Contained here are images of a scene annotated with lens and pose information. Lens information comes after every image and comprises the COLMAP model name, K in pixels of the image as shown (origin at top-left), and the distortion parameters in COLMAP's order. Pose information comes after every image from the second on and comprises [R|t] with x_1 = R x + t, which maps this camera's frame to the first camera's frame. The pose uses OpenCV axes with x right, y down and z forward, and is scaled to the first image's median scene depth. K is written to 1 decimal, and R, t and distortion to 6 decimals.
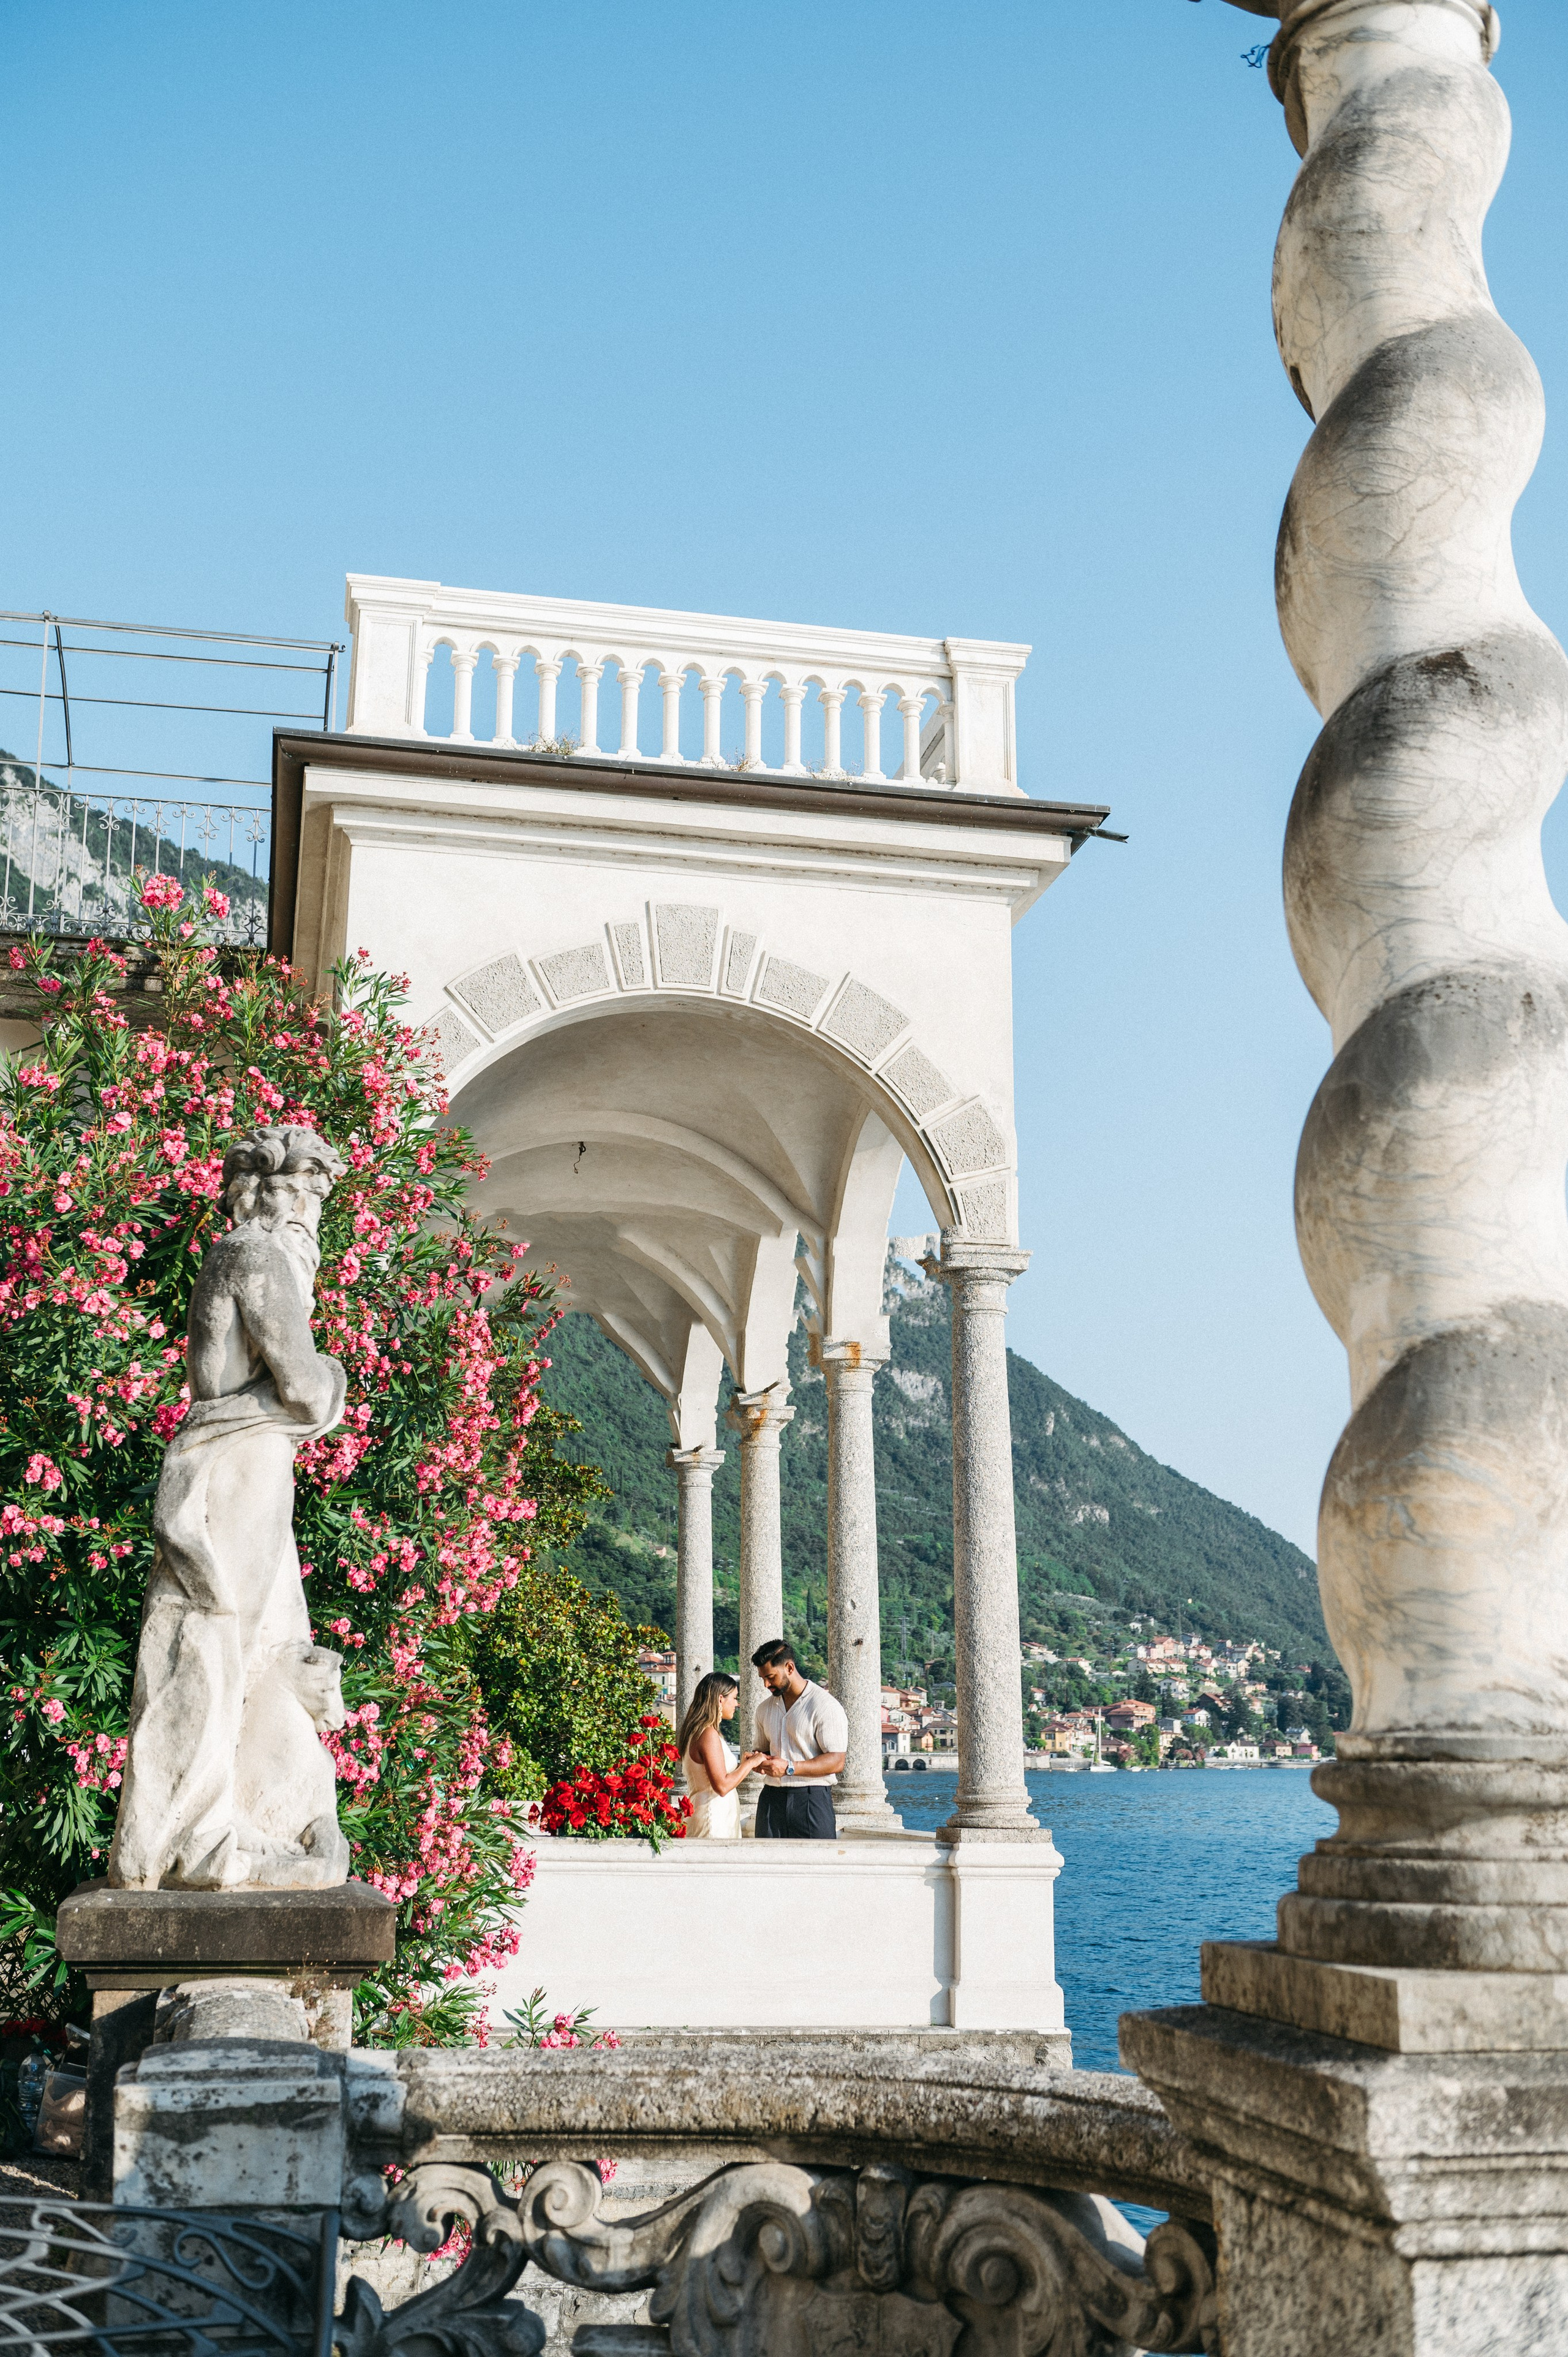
lens RADIAL K [[2379.9, 0, 787.3], [0, 2379.9, 1168.2], [0, 0, 1]] dist [-0.007700, -0.009725]
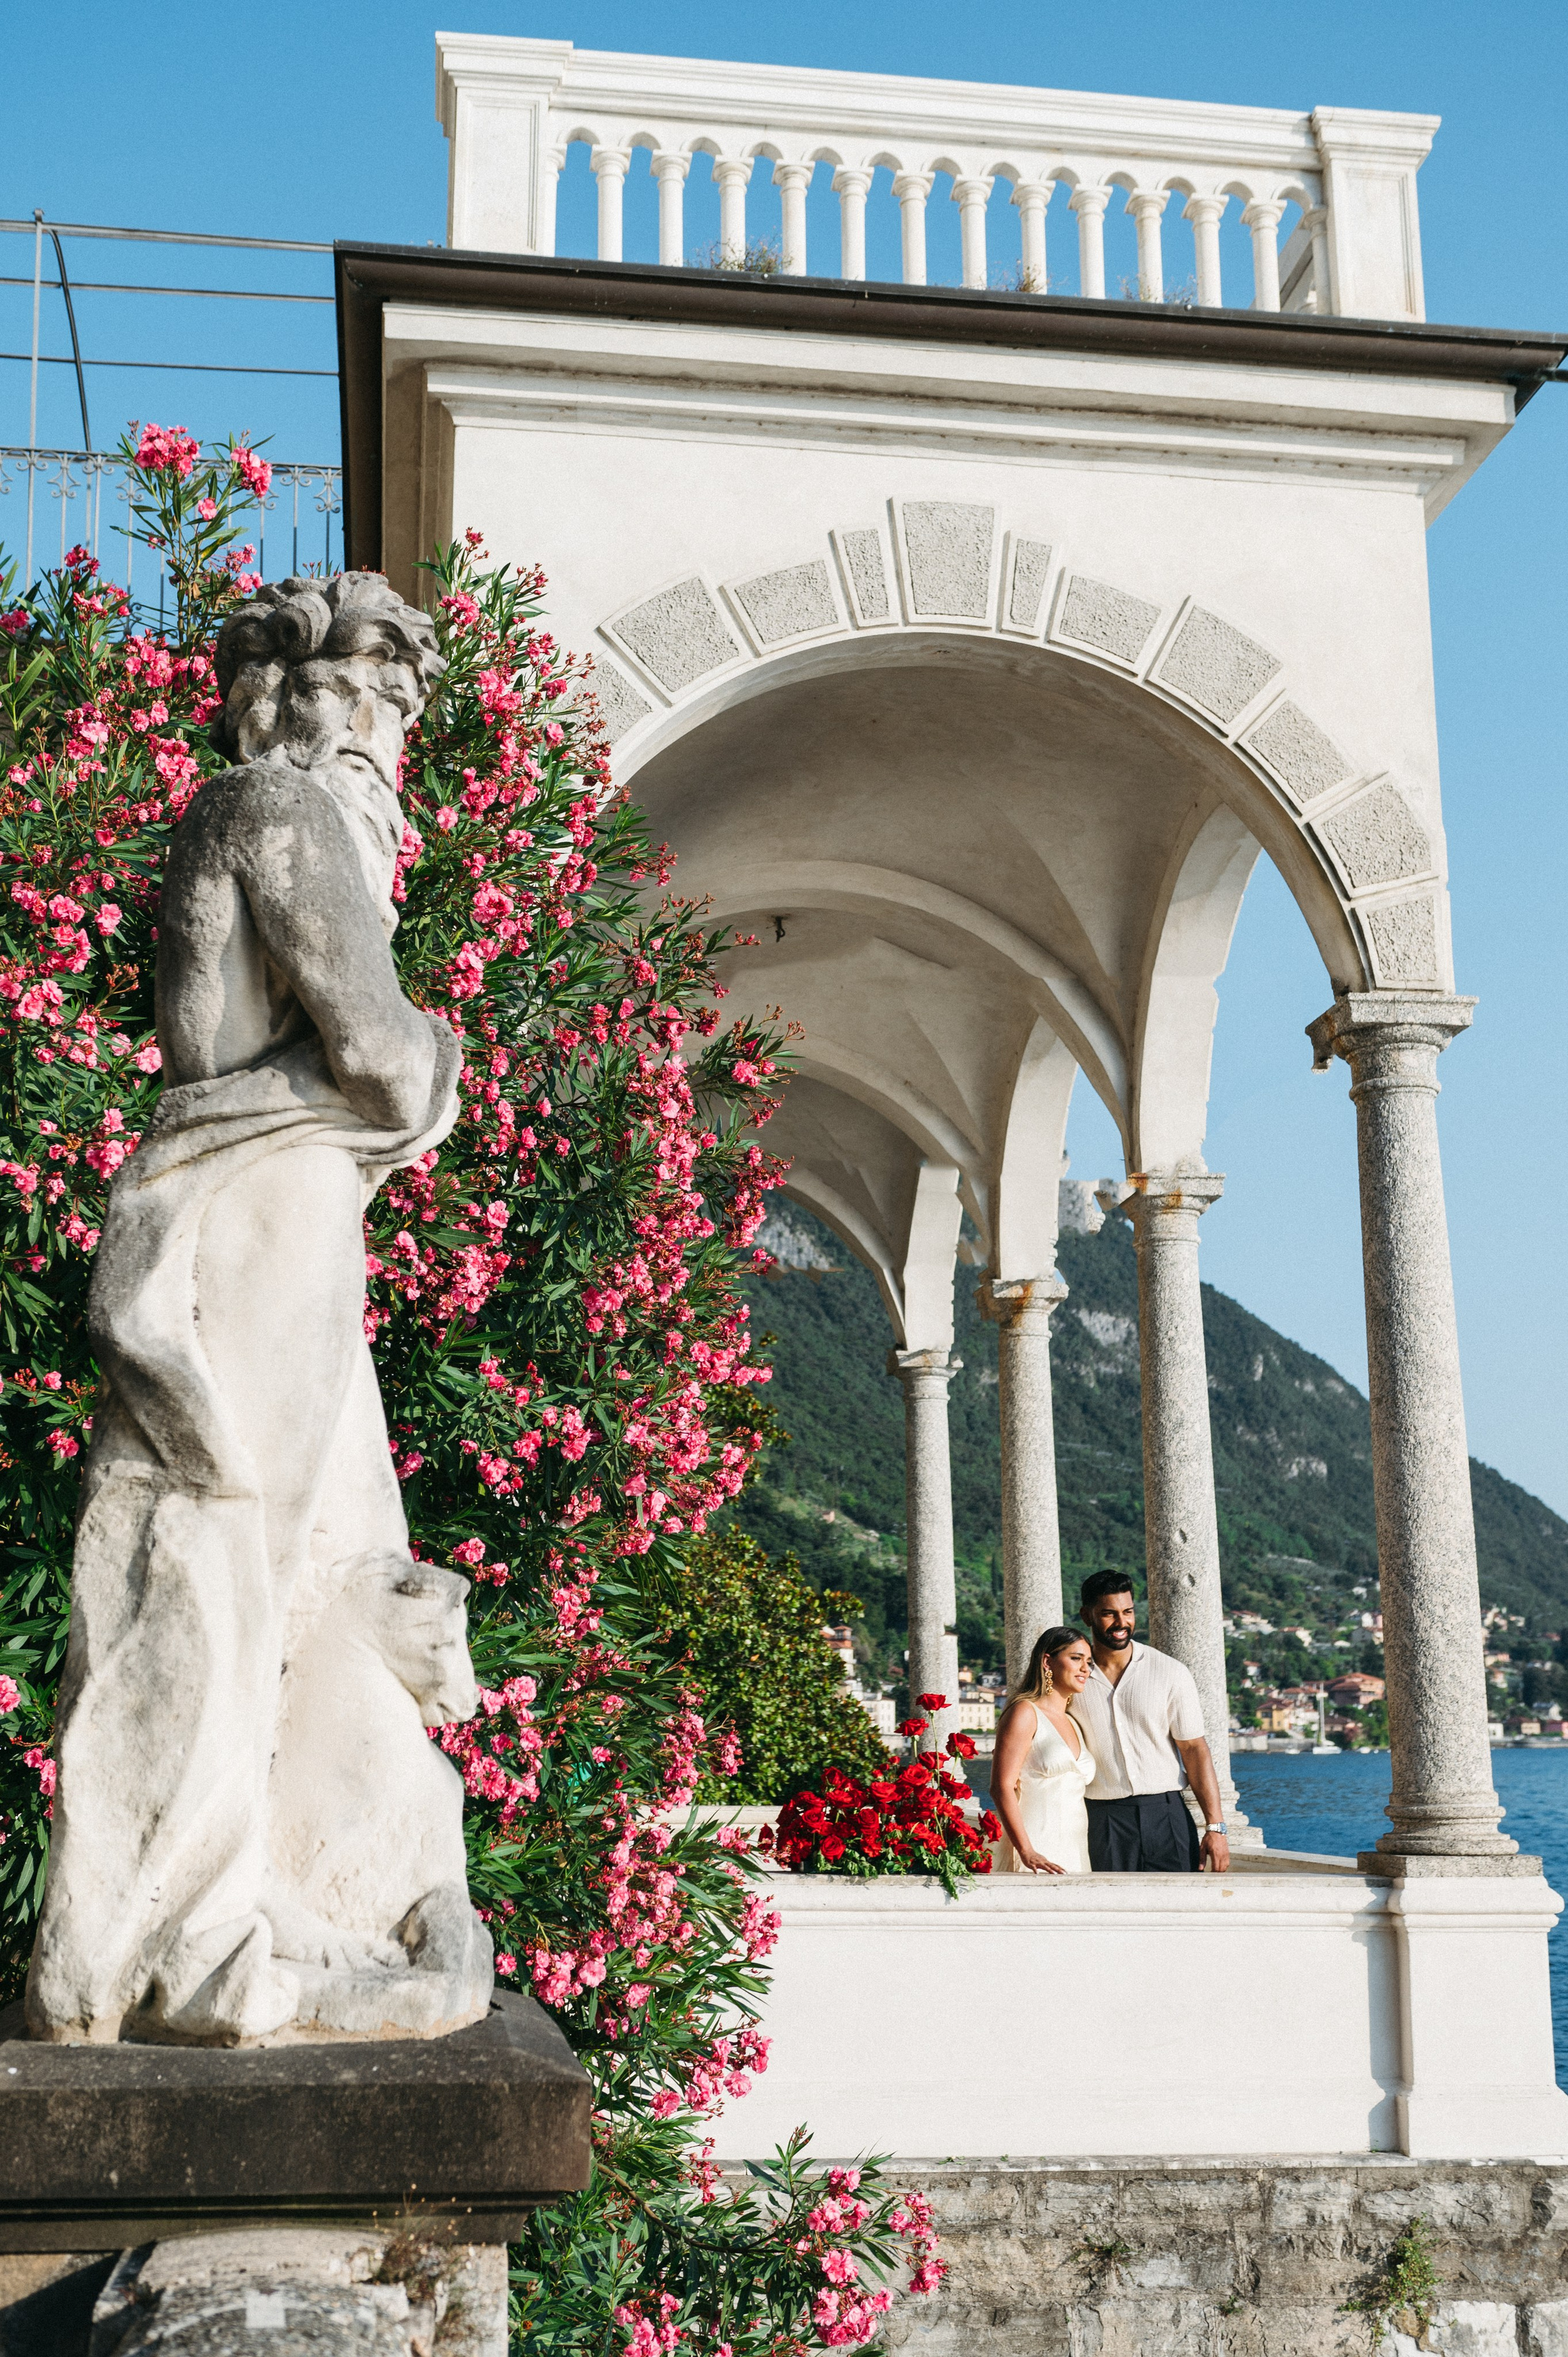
lens RADIAL K [[2602.6, 0, 771.7], [0, 2602.6, 1179.2], [0, 0, 1]] dist [-0.007099, 0.014913]
pose [[0.997286, -0.024723, -0.069345, -0.049421], [0.026796, 0.999217, 0.029121, 0.063837], [0.068571, -0.030900, 0.997168, 0.273612]]
